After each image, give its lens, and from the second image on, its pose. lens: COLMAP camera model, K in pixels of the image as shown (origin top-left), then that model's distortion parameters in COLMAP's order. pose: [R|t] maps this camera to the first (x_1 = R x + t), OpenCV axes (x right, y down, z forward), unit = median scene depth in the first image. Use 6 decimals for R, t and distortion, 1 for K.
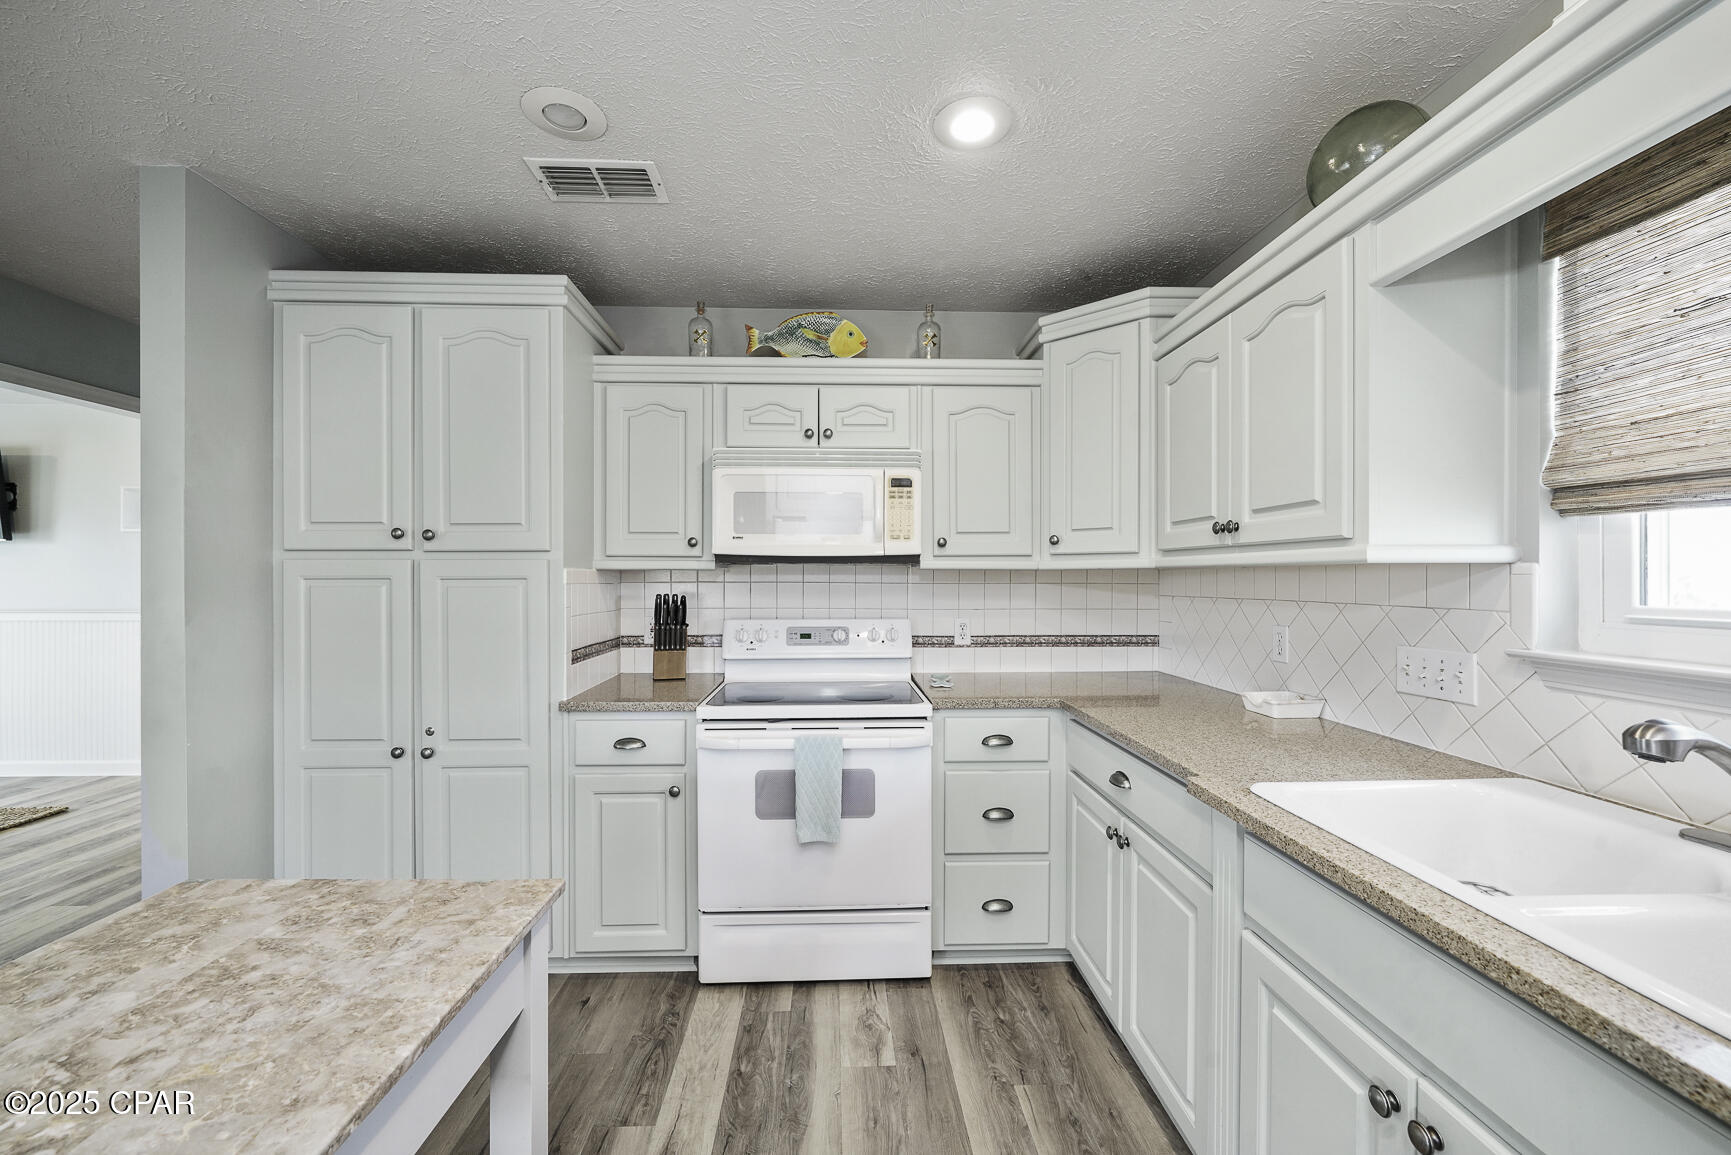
lens RADIAL K [[681.4, 0, 871.2], [0, 681.4, 580.8], [0, 0, 1]] dist [-0.013500, 0.002893]
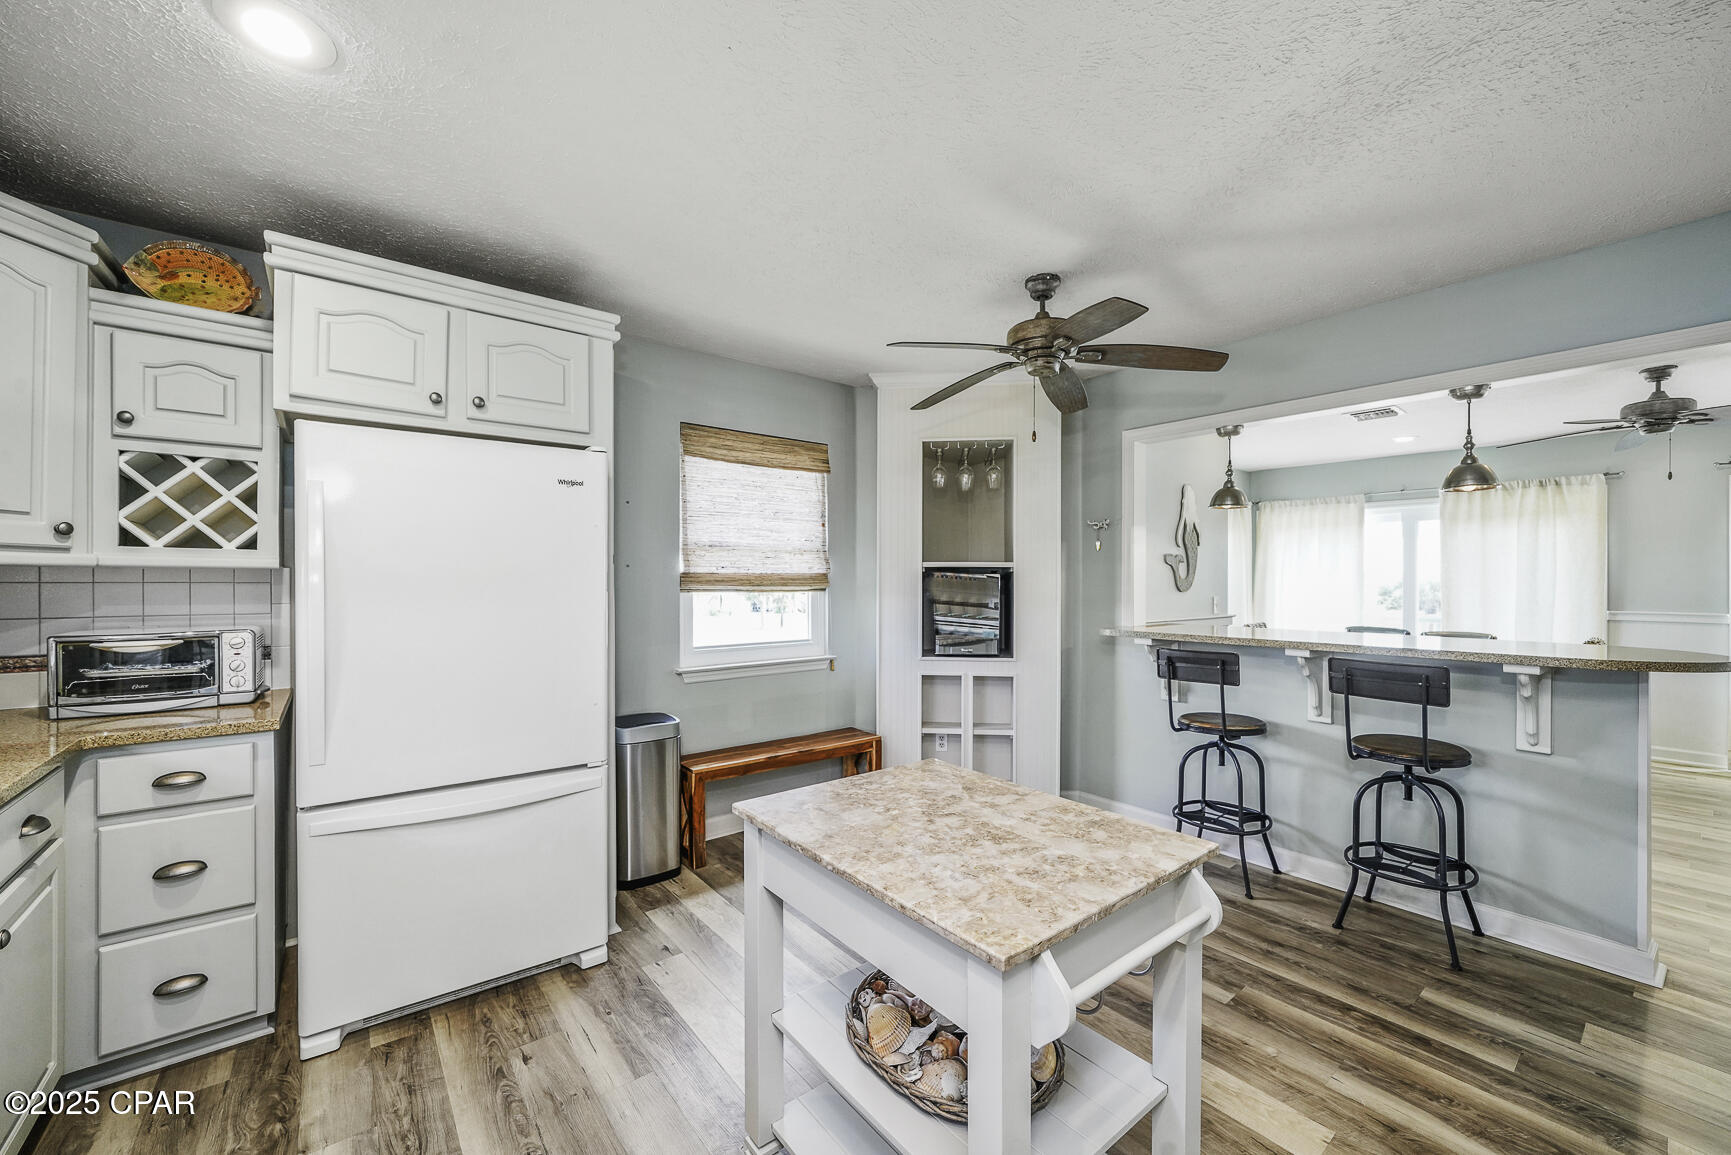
lens RADIAL K [[671.9, 0, 886.0], [0, 671.9, 579.3], [0, 0, 1]] dist [-0.001113, -0.000083]
pose [[-0.797554, -0.005712, -0.603220, 0.074269], [-0.007466, 0.999972, 0.000403, -0.005682], [0.603201, 0.004825, -0.797575, 0.787484]]
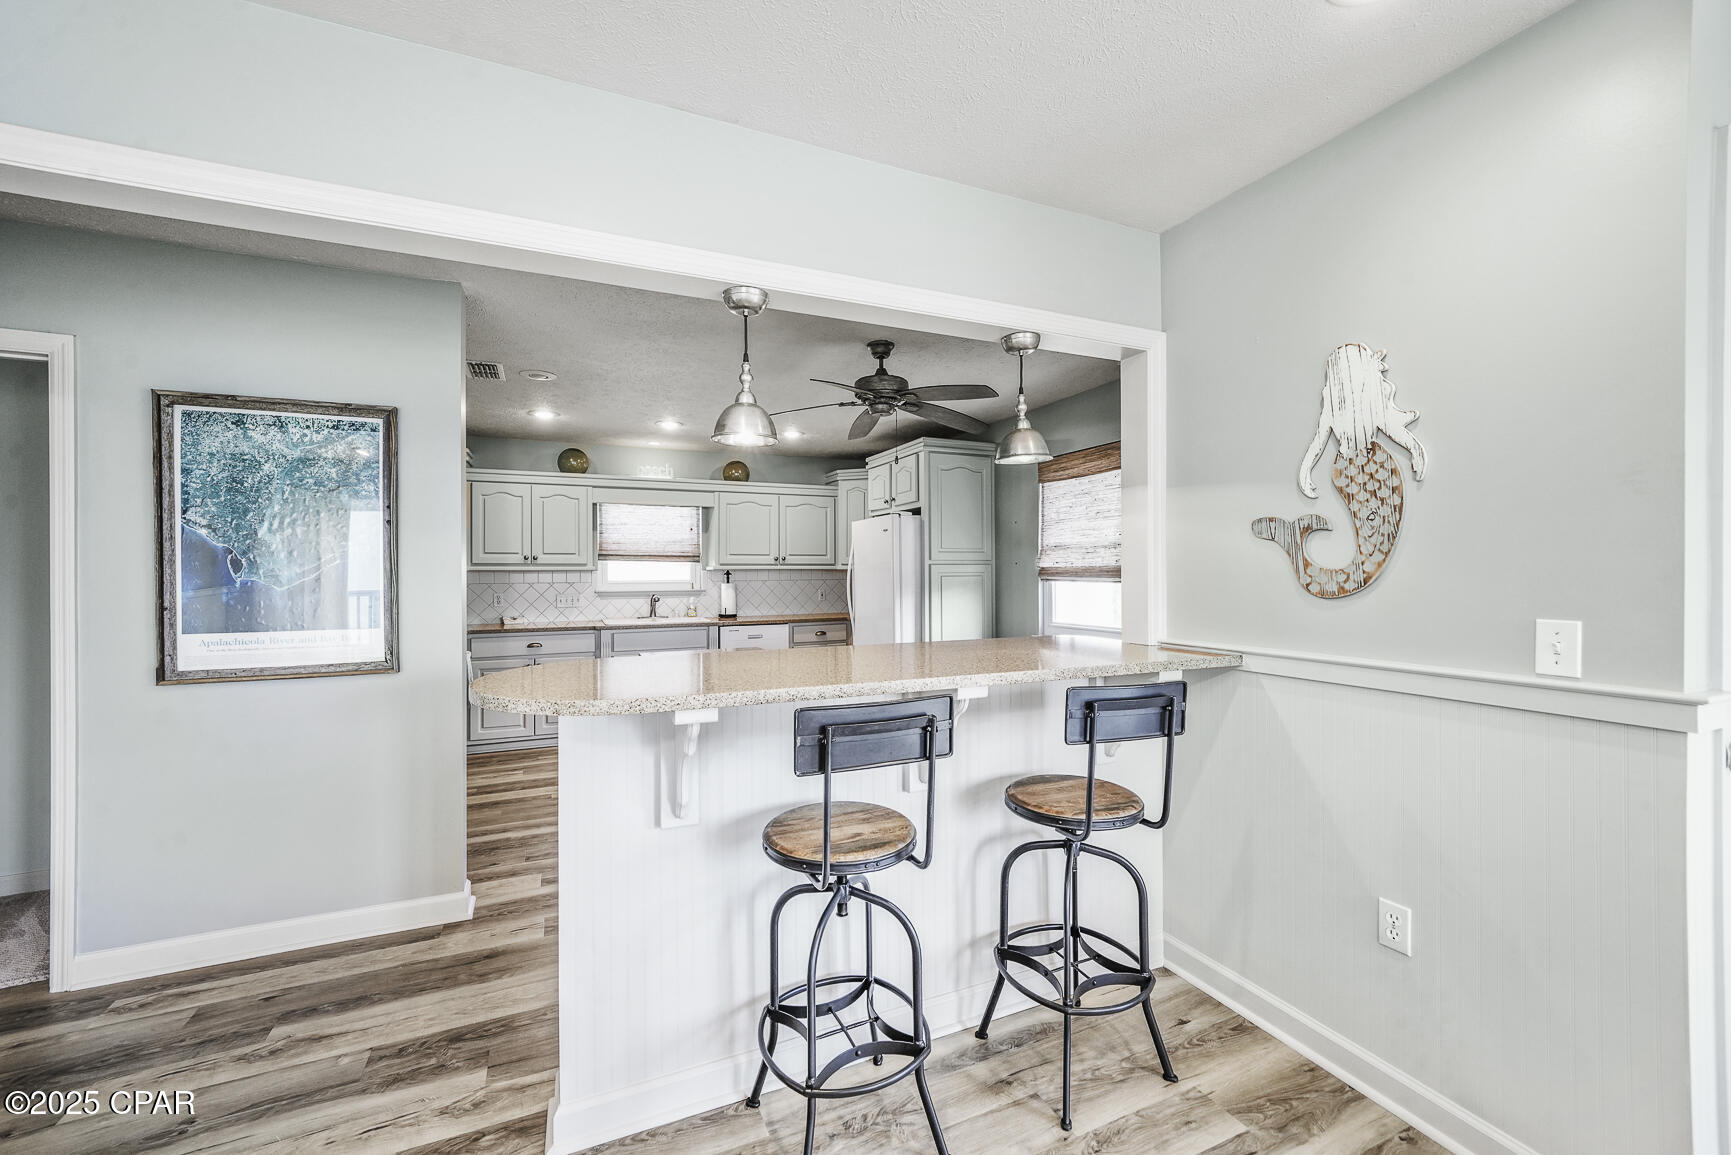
lens RADIAL K [[699.4, 0, 842.7], [0, 699.4, 572.4], [0, 0, 1]] dist [0.000581, -0.000070]
pose [[-0.342857, -0.000648, 0.939387, -2.344906], [0.007758, 0.999964, 0.003521, -0.013034], [-0.939356, 0.008495, -0.342839, 0.648182]]
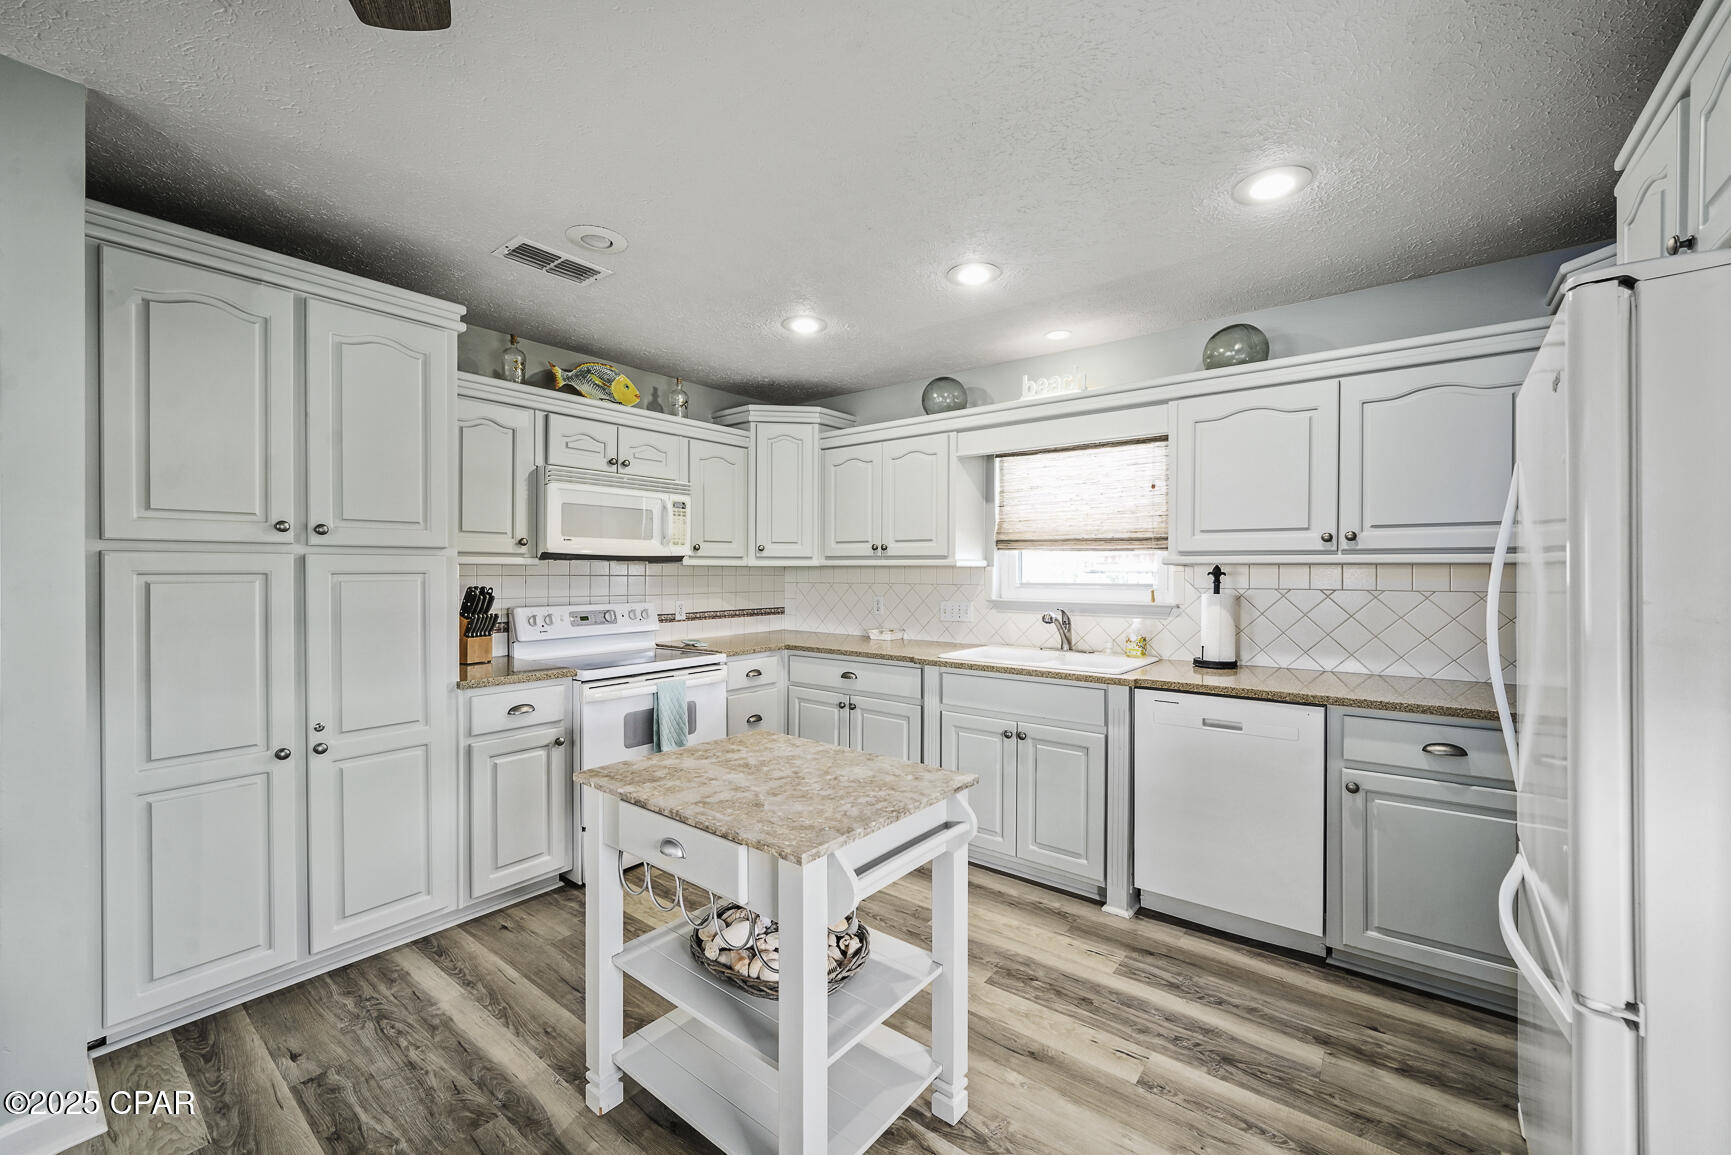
lens RADIAL K [[665.3, 0, 866.2], [0, 665.3, 575.8], [0, 0, 1]] dist [-0.012820, 0.000032]
pose [[0.656764, -0.004903, 0.754080, -0.850926], [0.001344, 0.999985, 0.005332, -0.003613], [-0.754095, -0.002489, 0.656761, -0.238045]]
